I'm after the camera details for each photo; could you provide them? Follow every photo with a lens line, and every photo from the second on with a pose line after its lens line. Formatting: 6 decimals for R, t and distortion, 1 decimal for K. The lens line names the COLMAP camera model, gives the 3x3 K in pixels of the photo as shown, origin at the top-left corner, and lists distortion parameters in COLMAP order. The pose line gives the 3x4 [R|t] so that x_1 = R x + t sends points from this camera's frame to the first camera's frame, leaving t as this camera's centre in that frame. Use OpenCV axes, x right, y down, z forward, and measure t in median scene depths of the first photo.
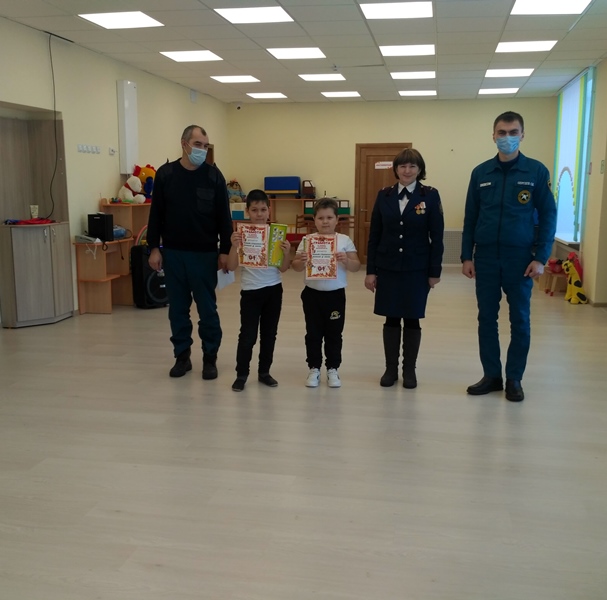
lens RADIAL K [[727.7, 0, 303.5], [0, 727.7, 300.0], [0, 0, 1]] dist [0.025655, 0.045768]
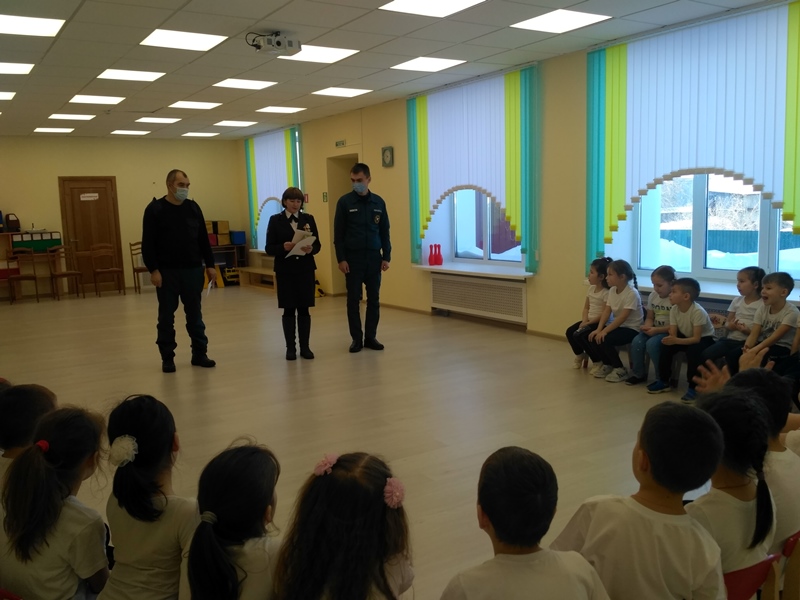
lens RADIAL K [[730.9, 0, 400.0], [0, 730.9, 300.0], [0, 0, 1]] dist [0.055649, -0.137318]
pose [[0.724448, -0.112479, 0.680091, -0.651853], [0.137477, 0.990353, 0.017349, 0.011775], [-0.675482, 0.080929, 0.732922, -0.146330]]
